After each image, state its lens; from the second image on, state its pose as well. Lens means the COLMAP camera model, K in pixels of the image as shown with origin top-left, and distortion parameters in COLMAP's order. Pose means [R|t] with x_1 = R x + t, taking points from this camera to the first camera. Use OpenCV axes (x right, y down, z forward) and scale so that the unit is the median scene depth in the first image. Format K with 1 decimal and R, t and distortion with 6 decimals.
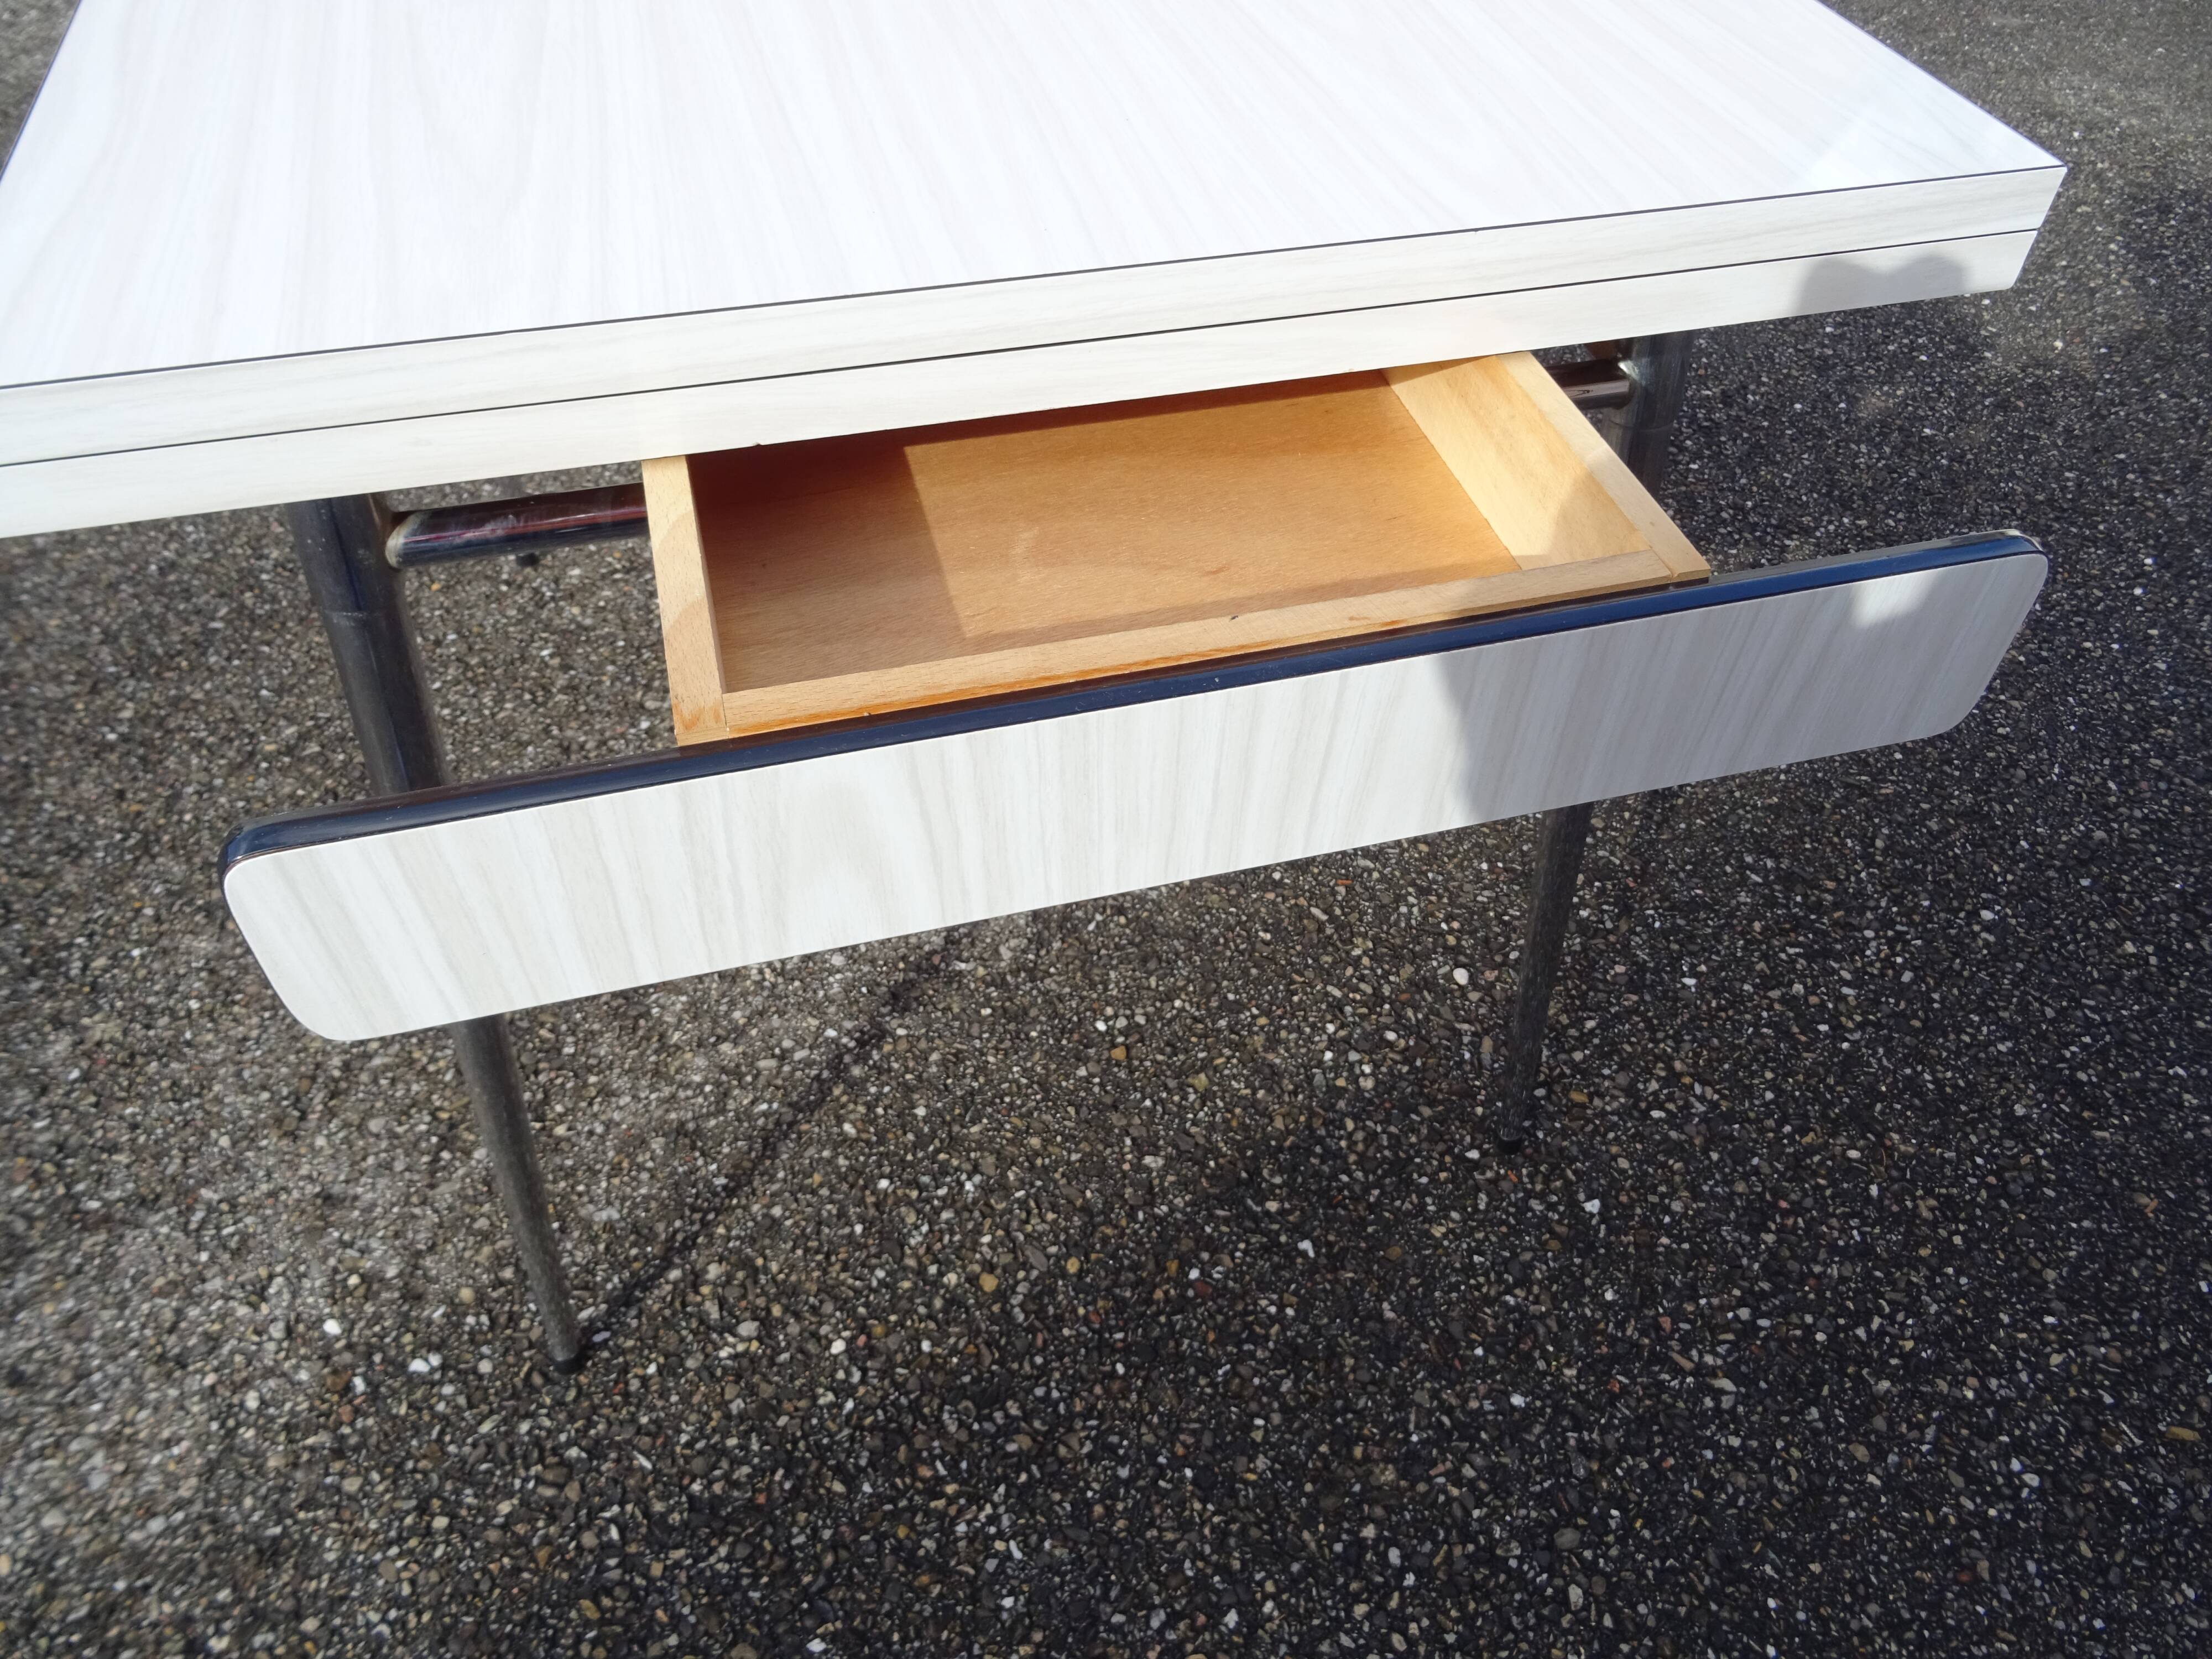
lens RADIAL K [[1578.1, 0, 1106.5], [0, 1578.1, 828.9], [0, 0, 1]] dist [0.002269, -0.007006]
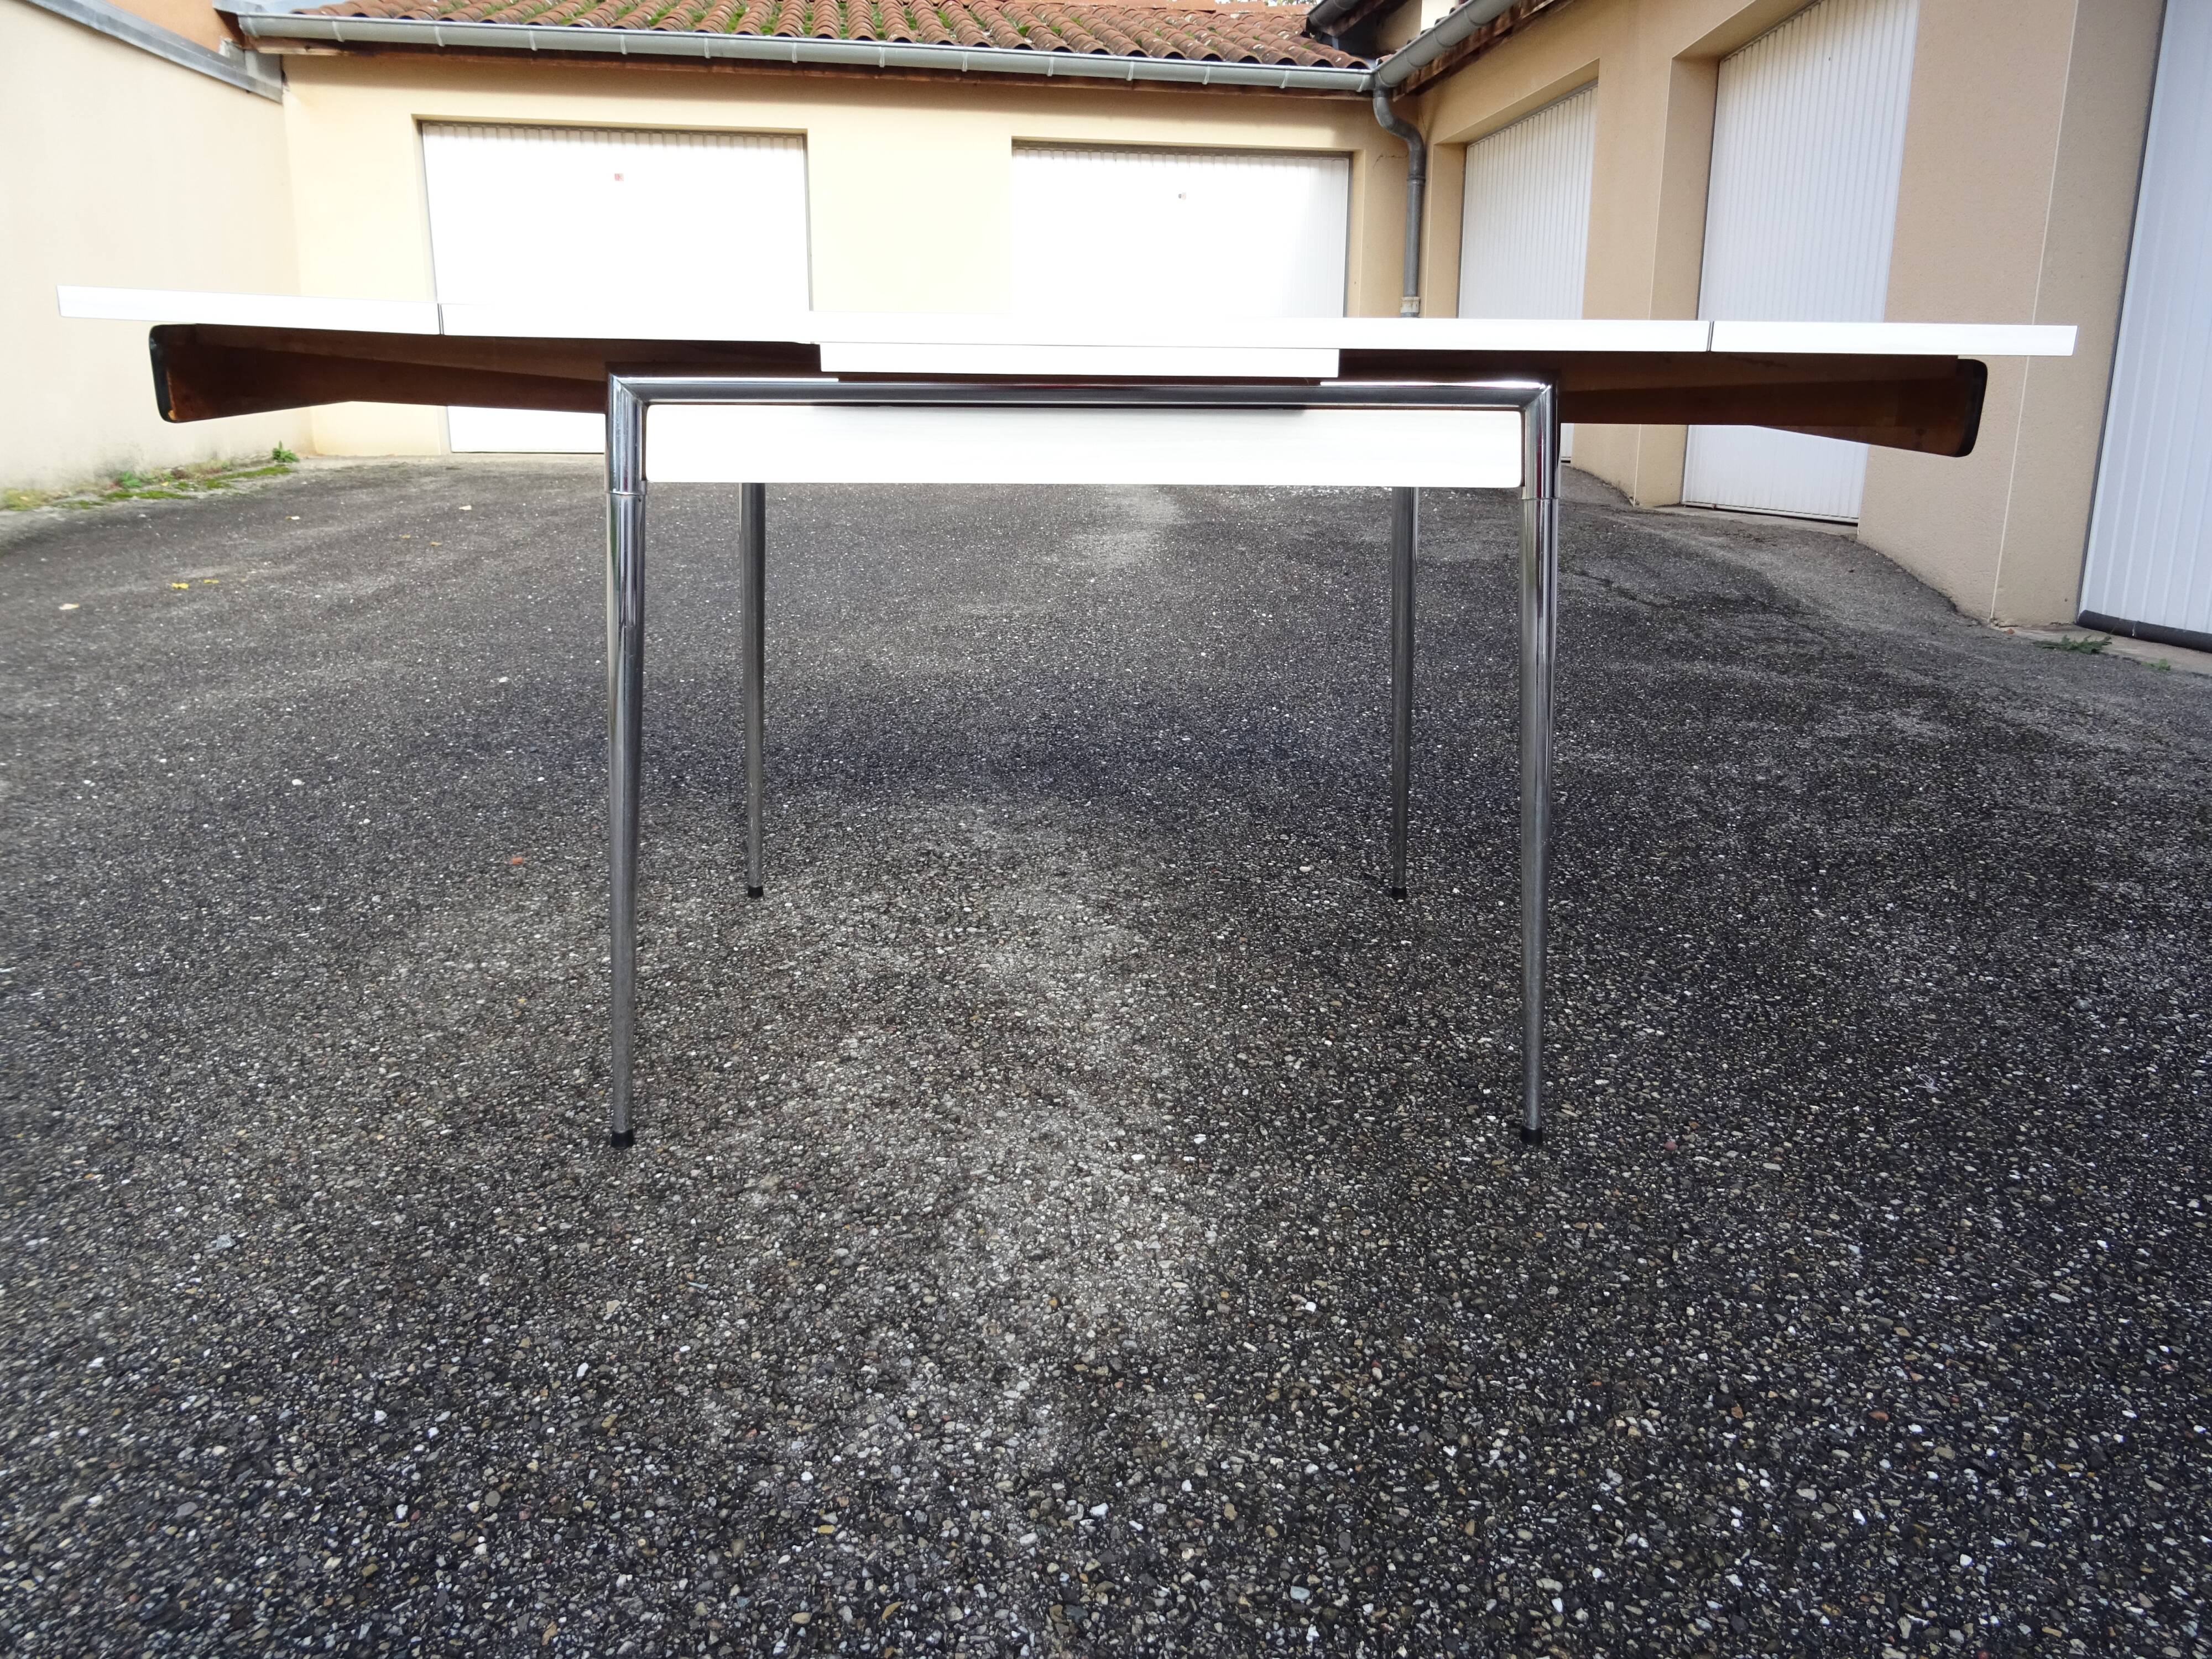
lens RADIAL K [[1578.1, 0, 1098.2], [0, 1578.1, 816.6], [0, 0, 1]] dist [0.002269, -0.007006]
pose [[0.627666, -0.264756, 0.732079, -1.323987], [0.584741, 0.781144, -0.218842, 0.330594], [-0.513919, 0.565436, 0.645112, -0.059303]]
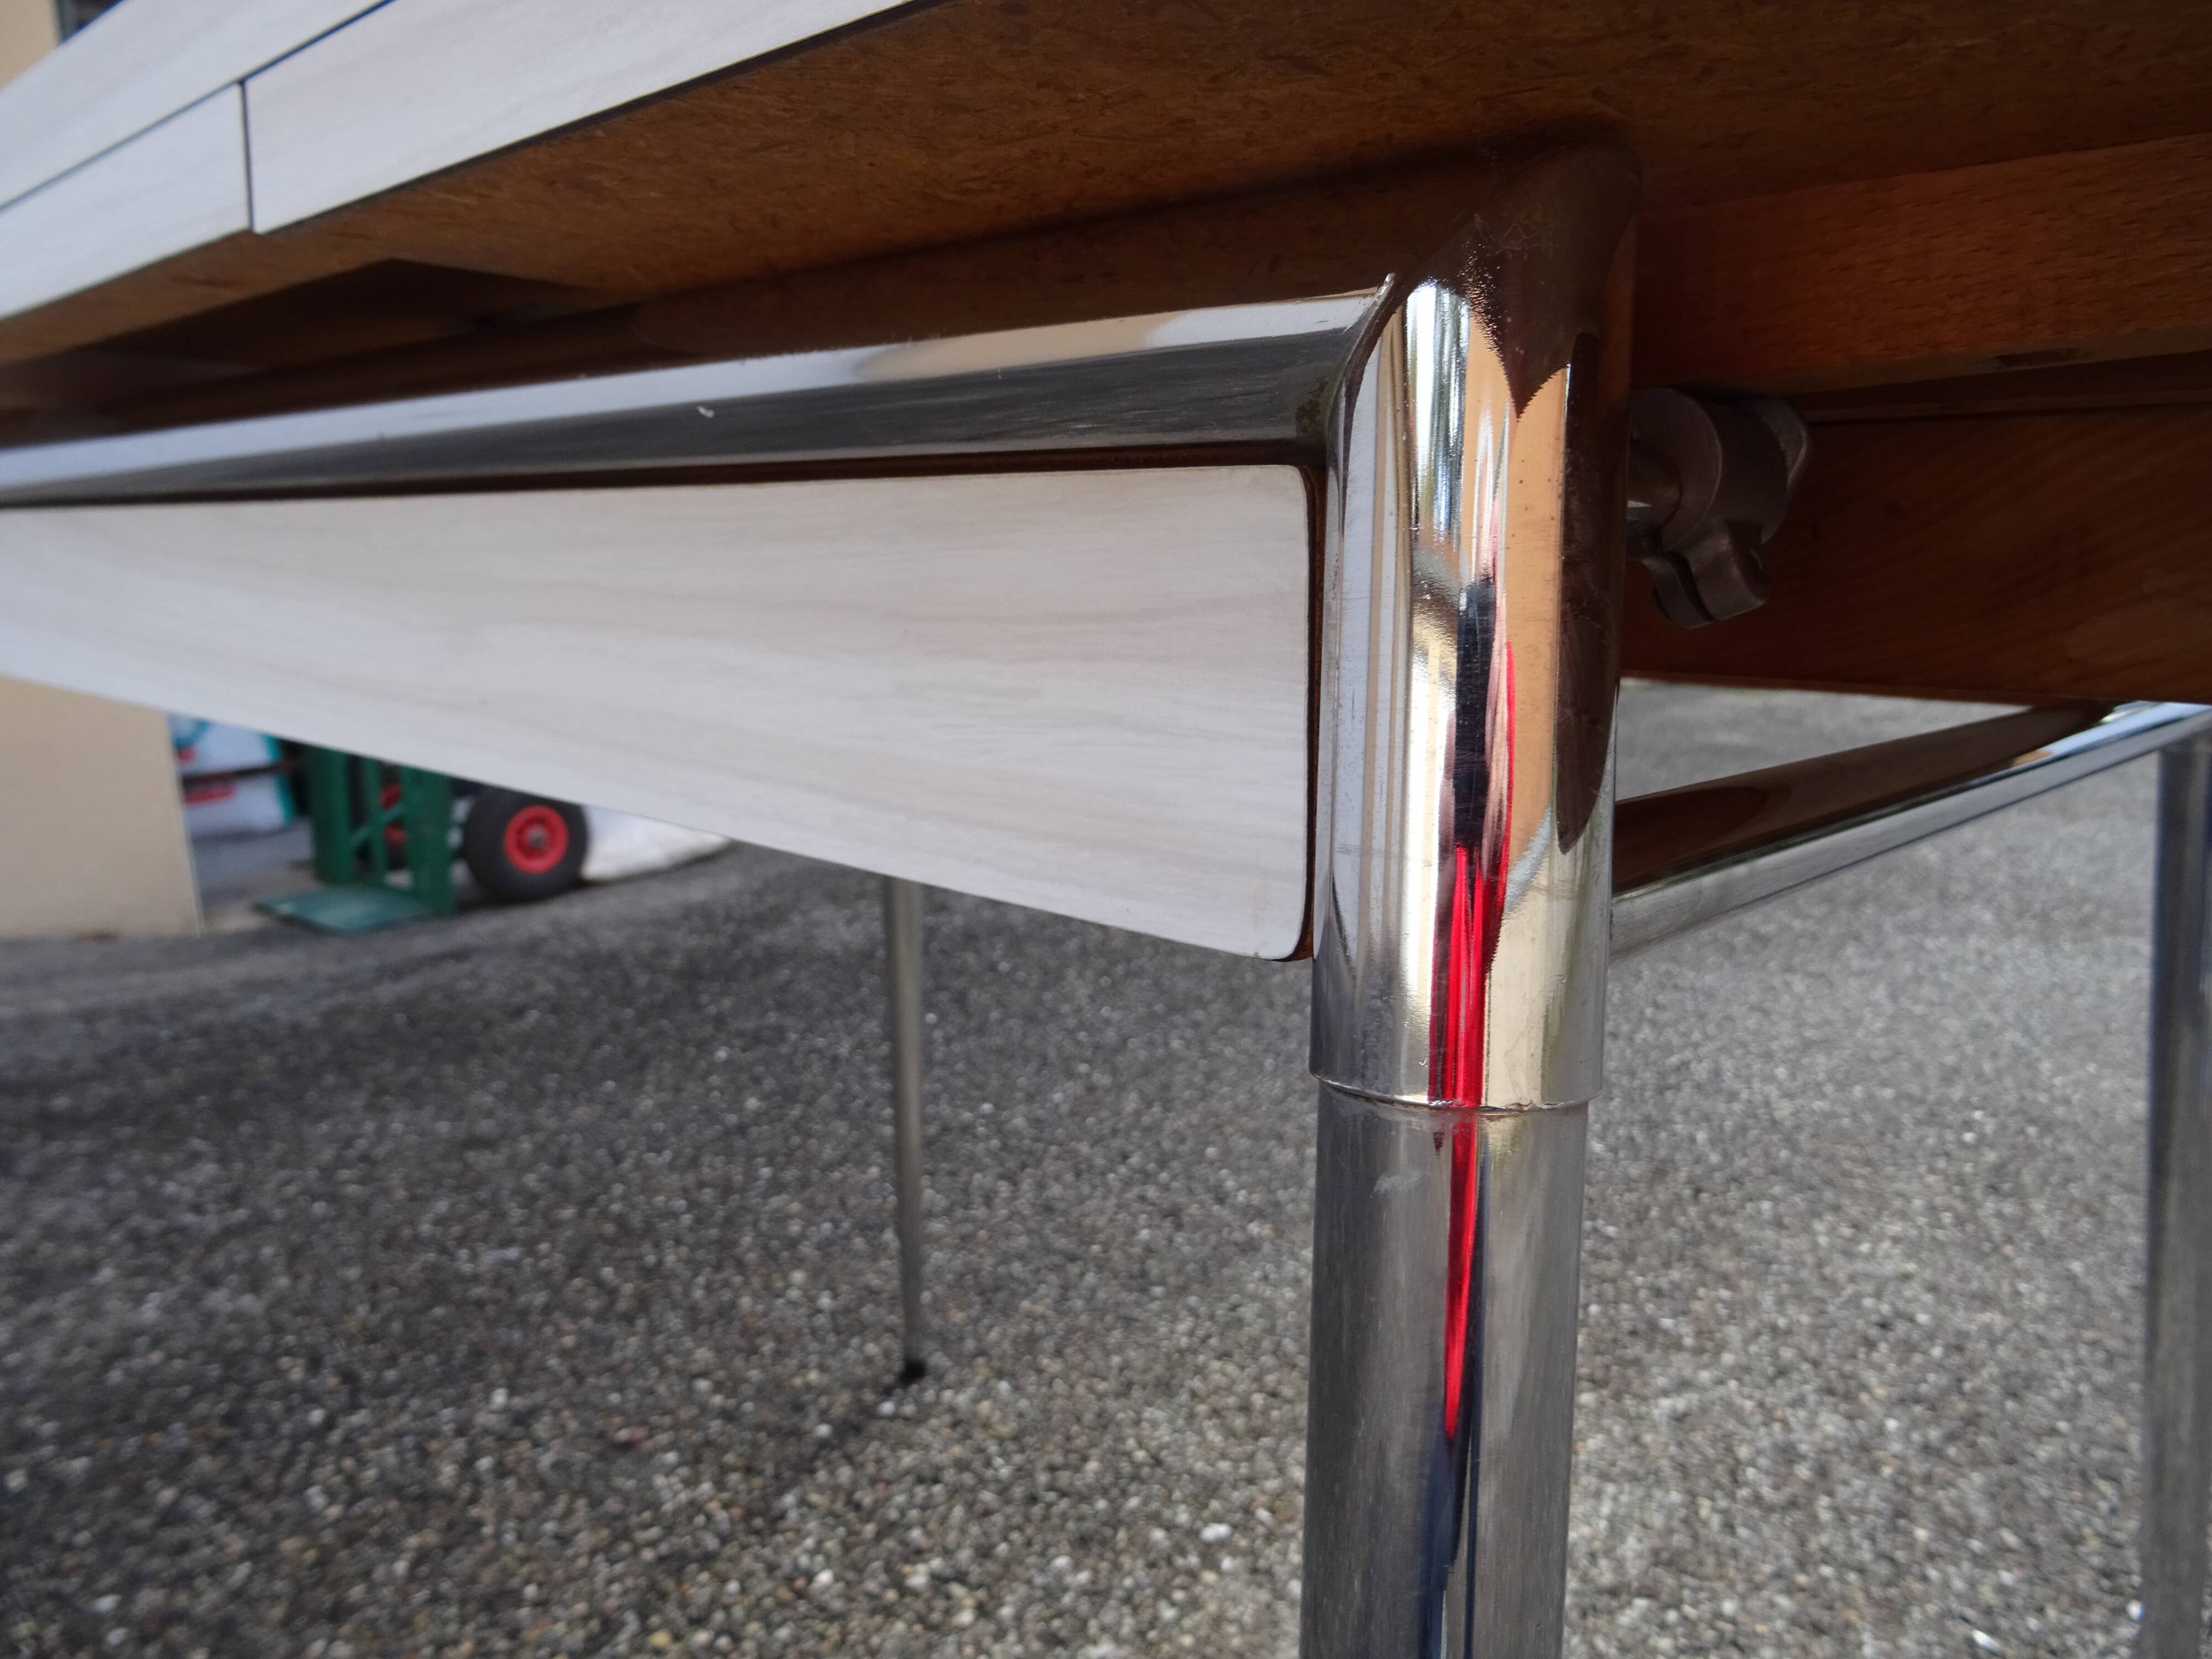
lens RADIAL K [[1578.1, 0, 1111.3], [0, 1578.1, 827.0], [0, 0, 1]] dist [0.002269, -0.007006]
pose [[-0.989522, -0.031667, -0.140864, -0.176754], [-0.135664, 0.537778, 0.832100, -0.701771], [0.049404, 0.842491, -0.536440, 1.039438]]
